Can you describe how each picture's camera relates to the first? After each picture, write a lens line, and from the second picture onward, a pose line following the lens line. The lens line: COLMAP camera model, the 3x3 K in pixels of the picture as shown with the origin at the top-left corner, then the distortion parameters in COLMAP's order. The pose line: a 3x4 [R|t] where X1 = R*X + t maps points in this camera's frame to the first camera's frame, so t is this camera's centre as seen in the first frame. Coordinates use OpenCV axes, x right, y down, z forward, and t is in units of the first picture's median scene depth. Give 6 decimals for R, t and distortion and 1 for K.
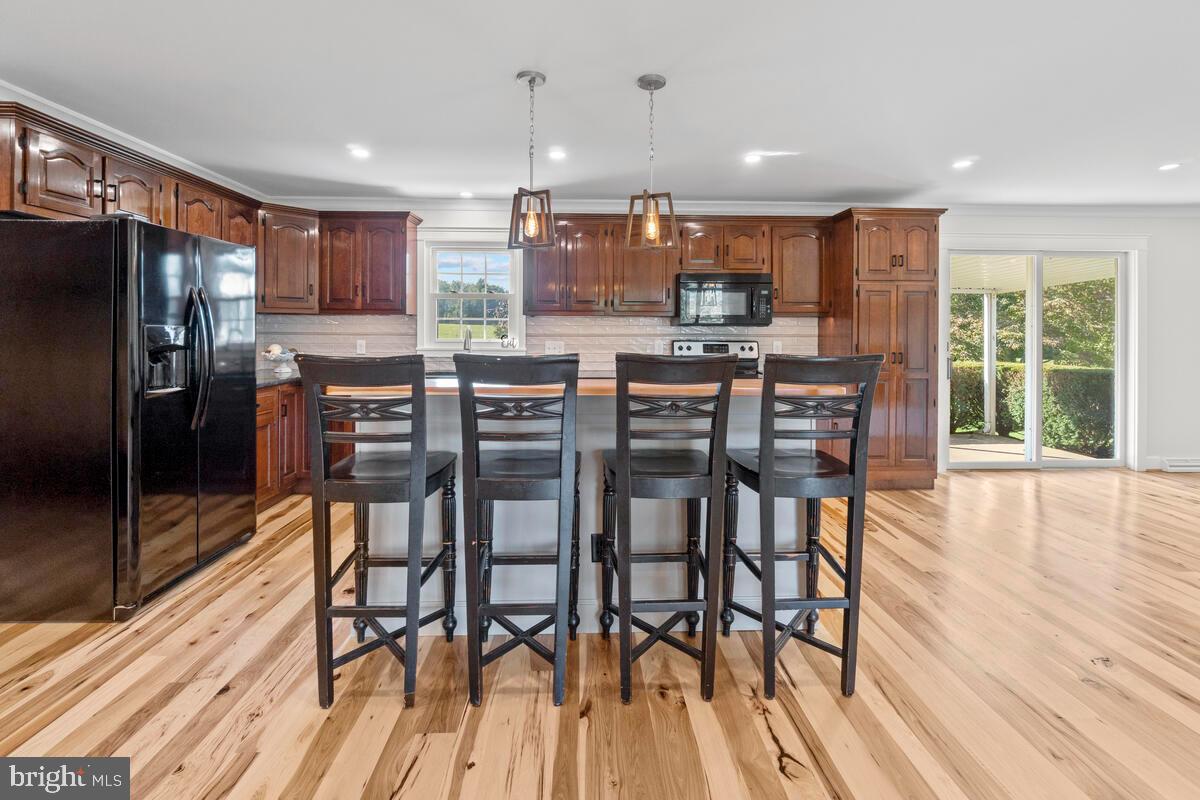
lens RADIAL K [[535.7, 0, 593.6], [0, 535.7, 331.3], [0, 0, 1]] dist [-0.007288, 0.001295]
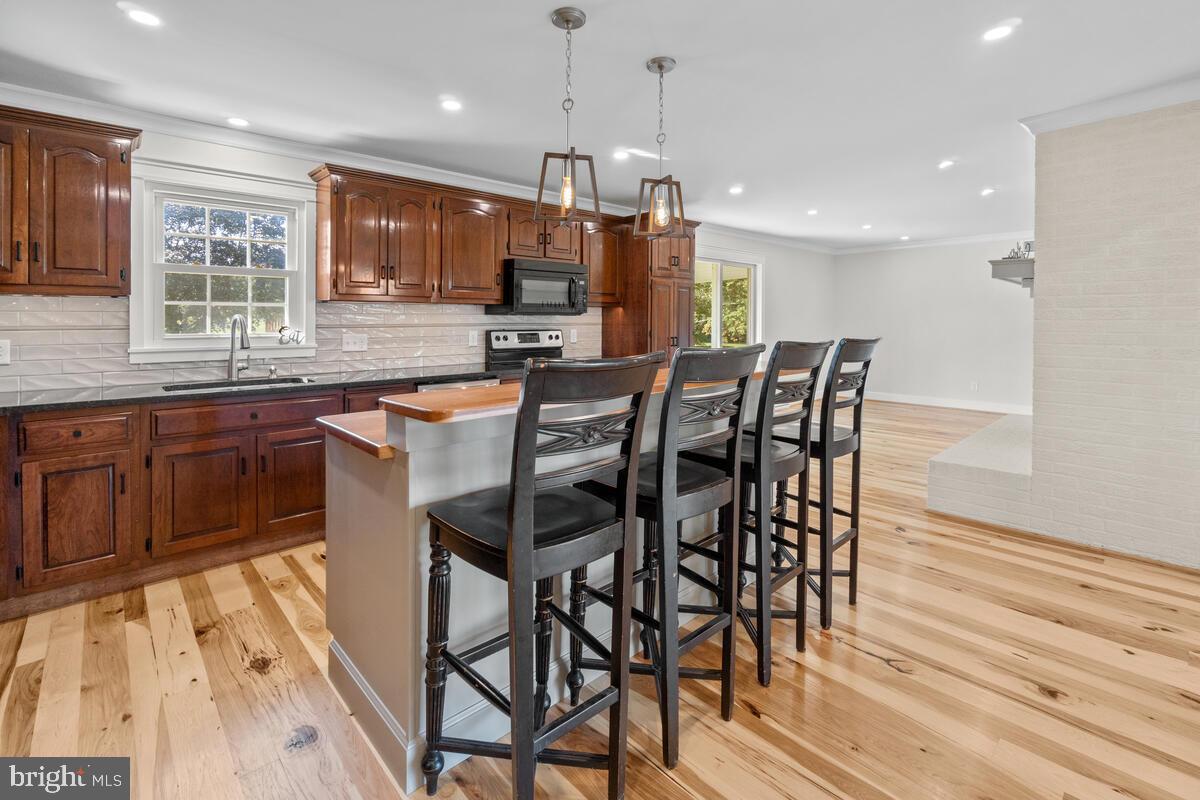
lens RADIAL K [[535.7, 0, 593.5], [0, 535.7, 334.6], [0, 0, 1]] dist [-0.007288, 0.001295]
pose [[0.762094, -0.022564, 0.647073, -0.336487], [0.005219, 0.999574, 0.028709, -0.001505], [-0.647445, -0.018502, 0.761887, 0.180457]]
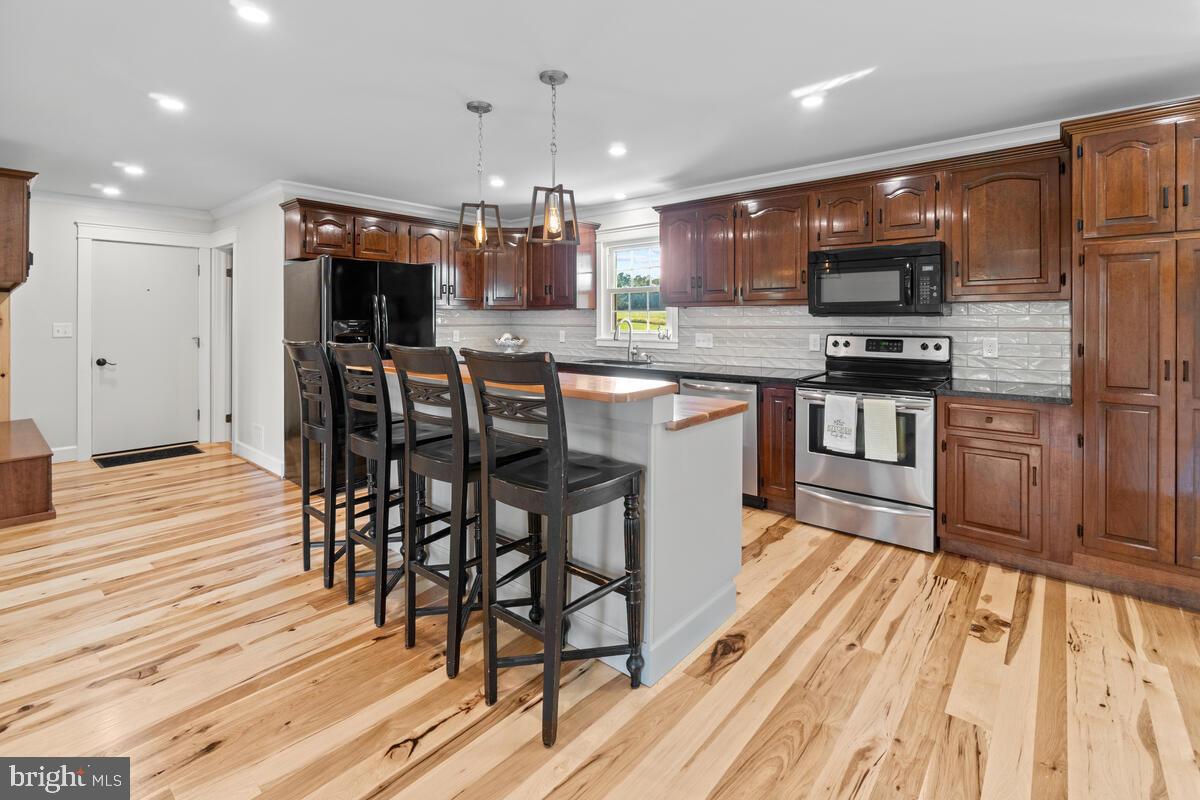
lens RADIAL K [[535.7, 0, 599.0], [0, 535.7, 325.9], [0, 0, 1]] dist [-0.007288, 0.001295]
pose [[0.737879, 0.002829, -0.674928, 0.466730], [0.003127, 0.999966, 0.007610, -0.002953], [0.674926, -0.007726, 0.737845, 0.174916]]
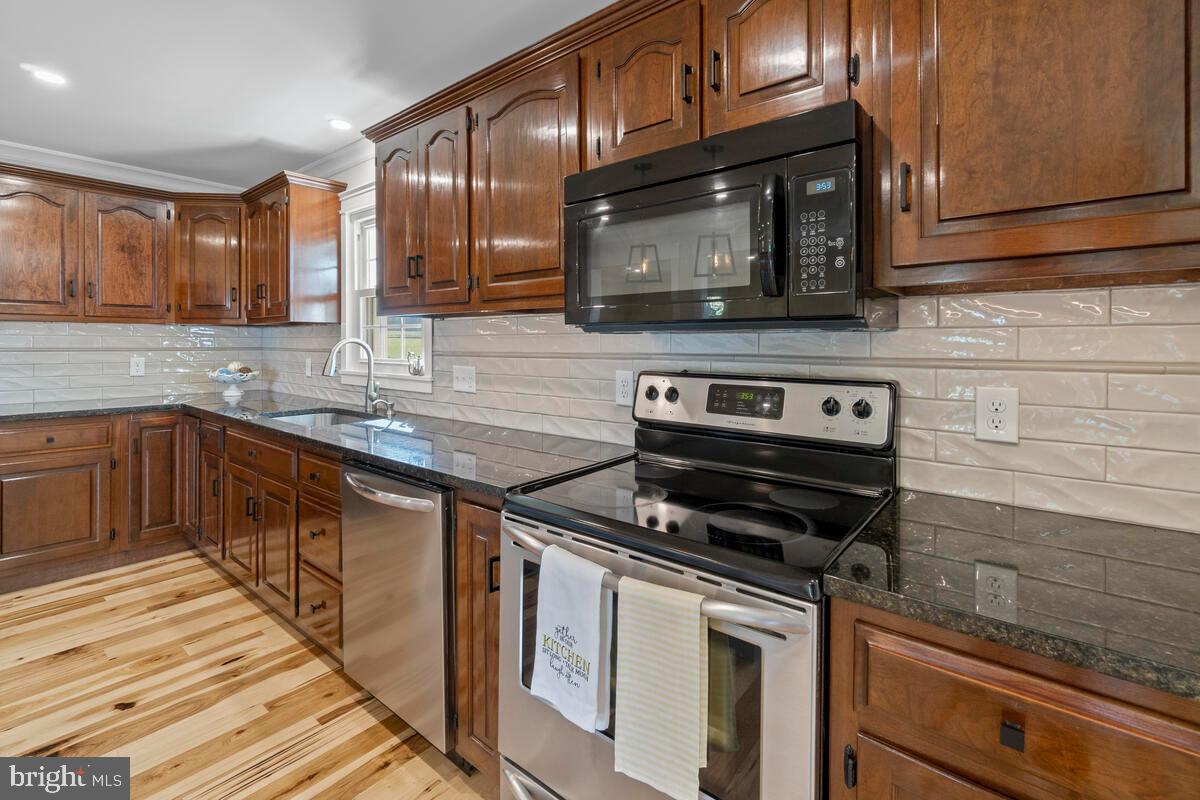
lens RADIAL K [[535.7, 0, 594.6], [0, 535.7, 354.0], [0, 0, 1]] dist [-0.007288, 0.001295]
pose [[0.753992, 0.009877, -0.656809, 0.393053], [-0.000261, 0.999891, 0.014736, -0.000821], [0.656883, -0.010940, 0.753913, 0.735060]]
